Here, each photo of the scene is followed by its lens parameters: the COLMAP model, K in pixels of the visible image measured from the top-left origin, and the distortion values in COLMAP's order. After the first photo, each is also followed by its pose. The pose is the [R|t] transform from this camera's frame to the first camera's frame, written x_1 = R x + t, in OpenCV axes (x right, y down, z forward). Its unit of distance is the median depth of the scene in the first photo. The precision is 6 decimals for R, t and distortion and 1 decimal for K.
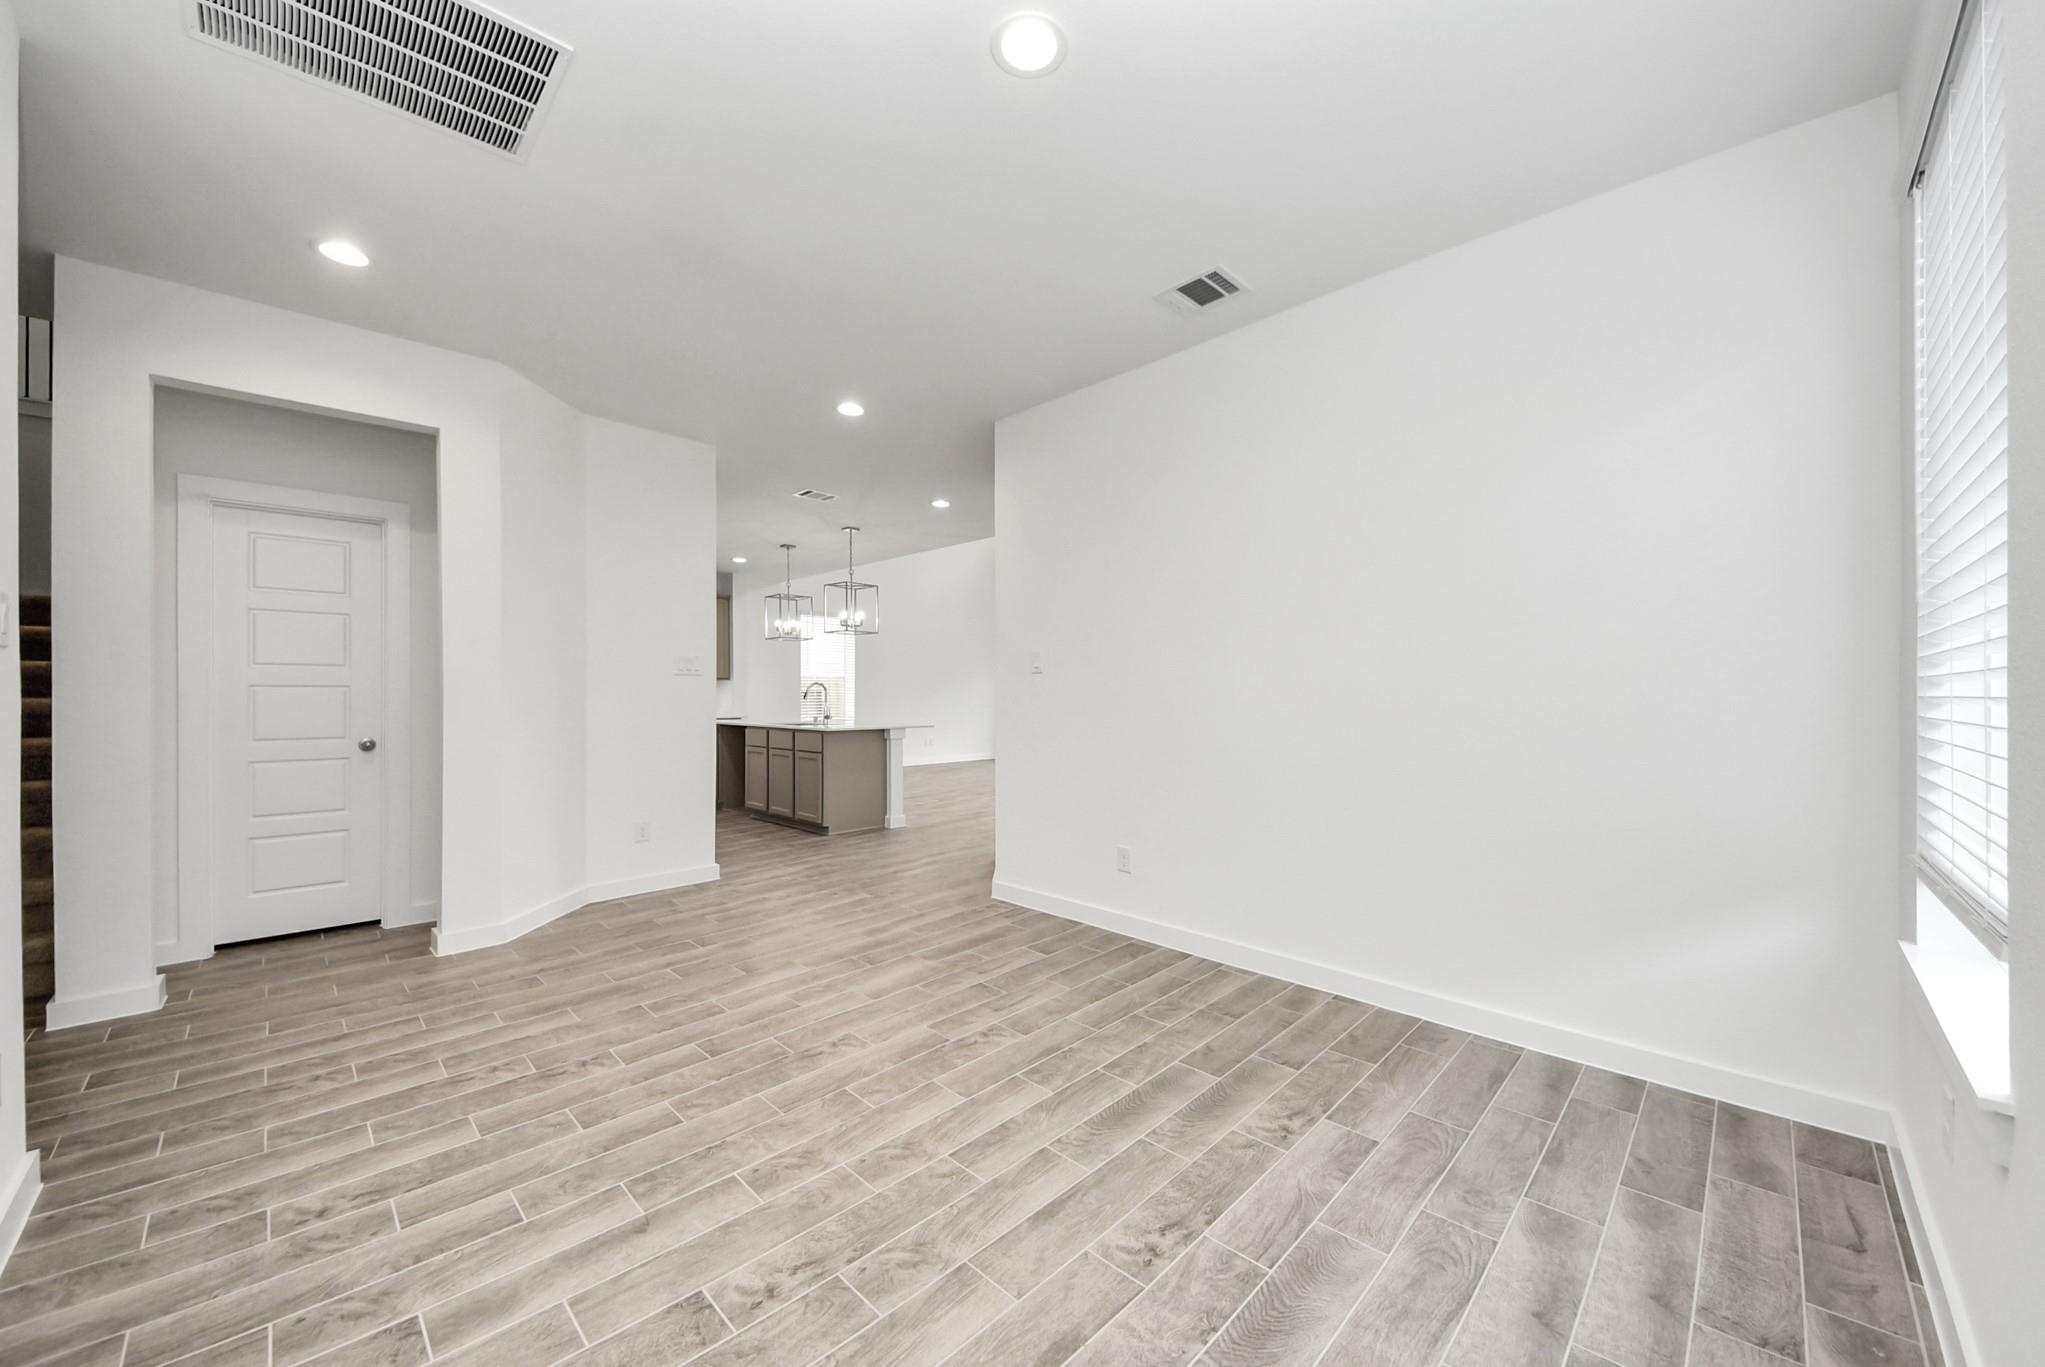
lens RADIAL K [[754.5, 0, 1040.0], [0, 754.5, 692.9], [0, 0, 1]] dist [0.025349, -0.015340]
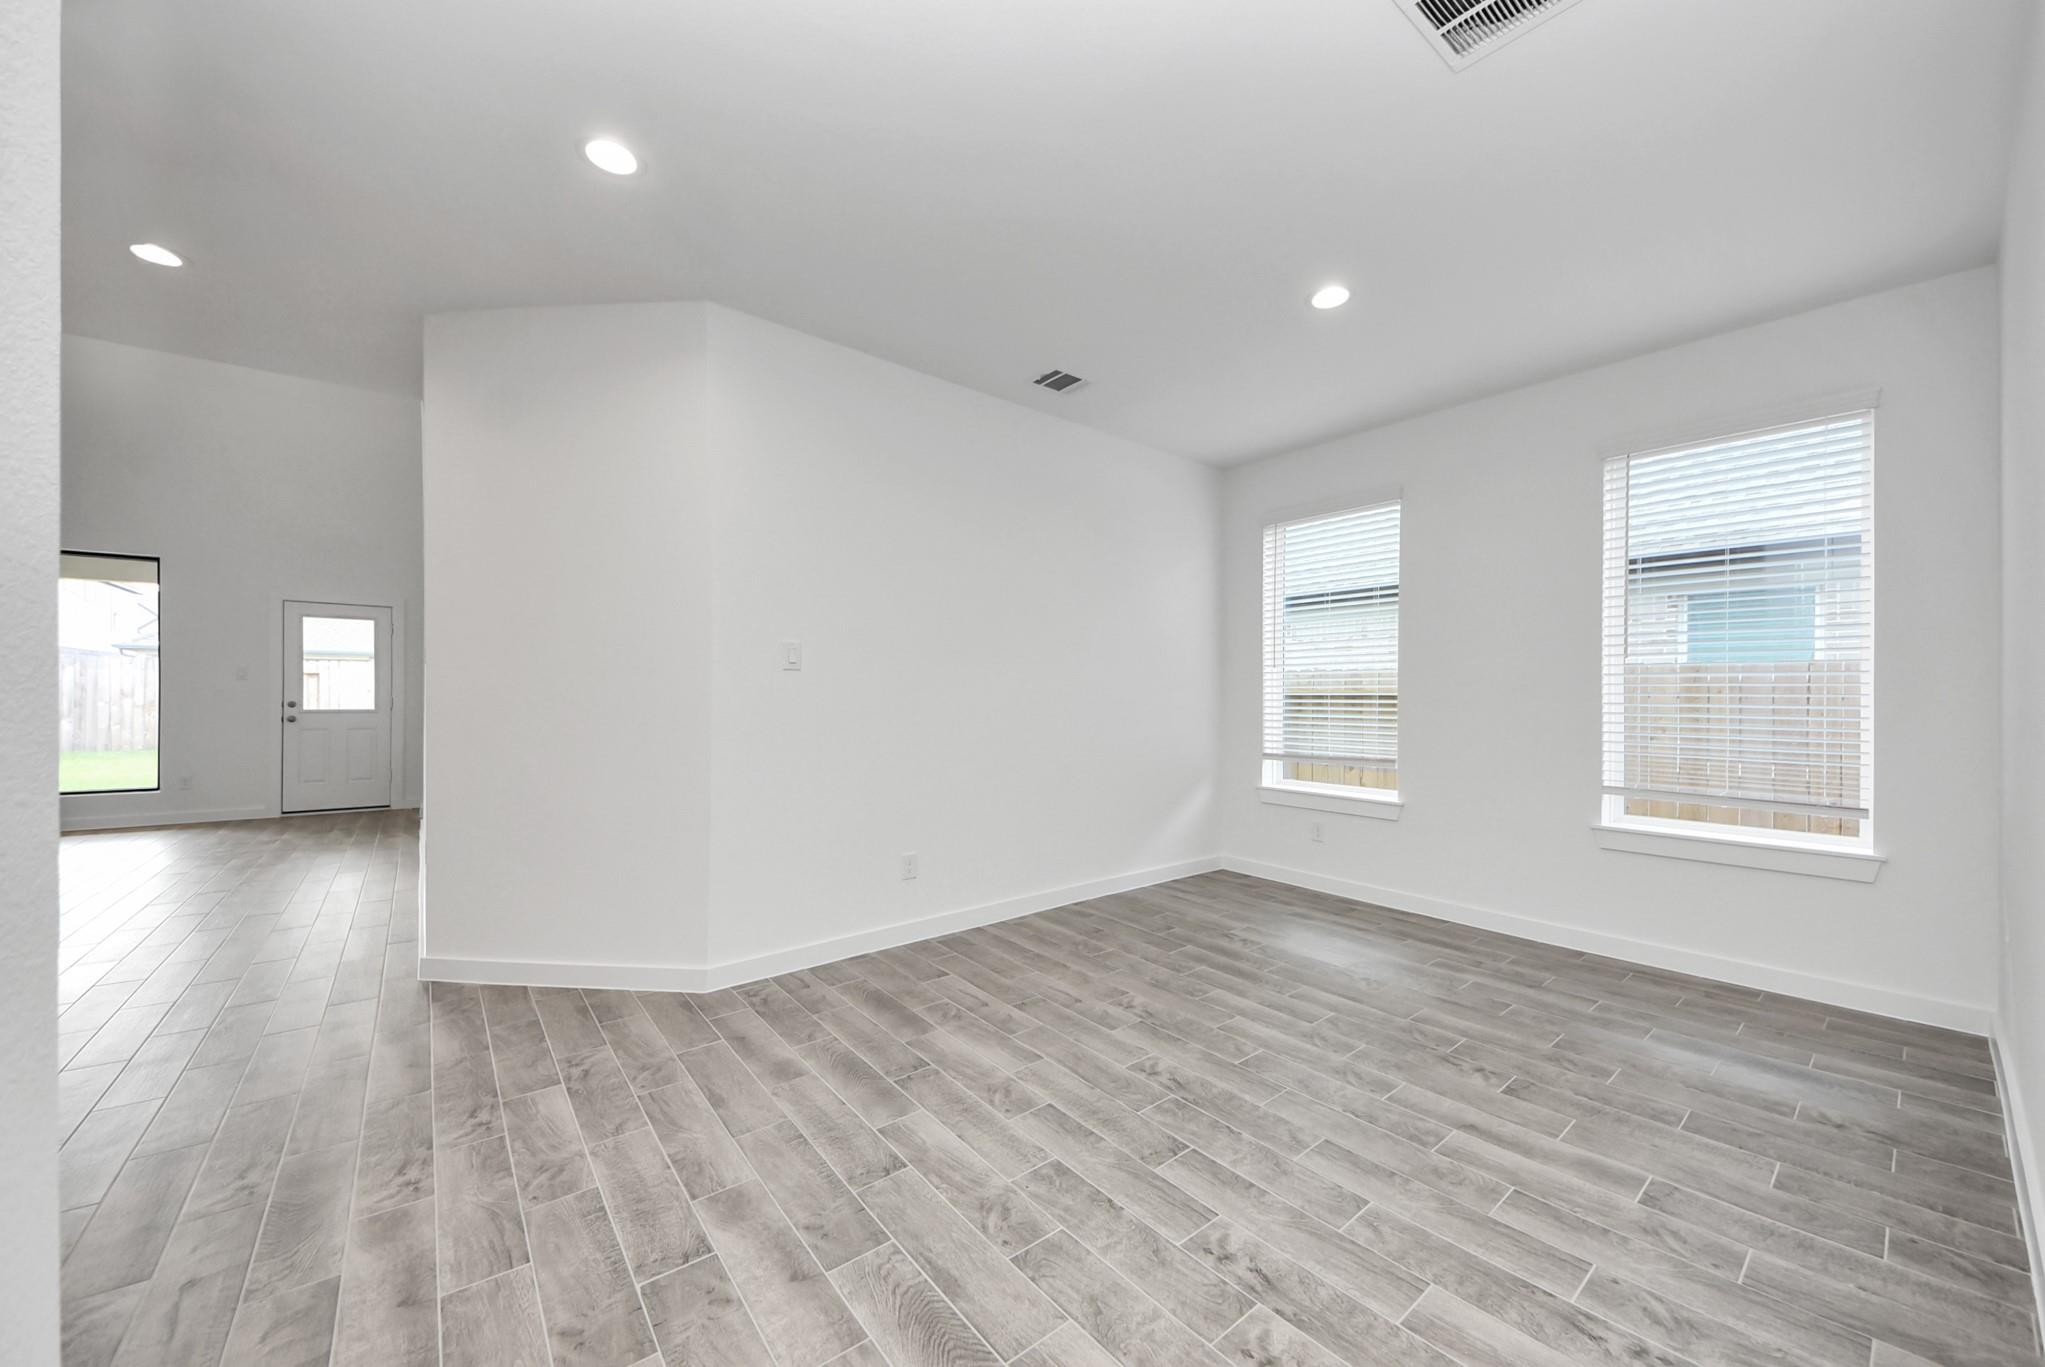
lens RADIAL K [[754.5, 0, 1040.0], [0, 754.5, 692.9], [0, 0, 1]] dist [0.025349, -0.015340]
pose [[0.110042, 0.000776, 0.993927, -1.134927], [0.003867, 0.999992, -0.001208, -0.005940], [-0.993919, 0.003977, 0.110038, 0.963533]]
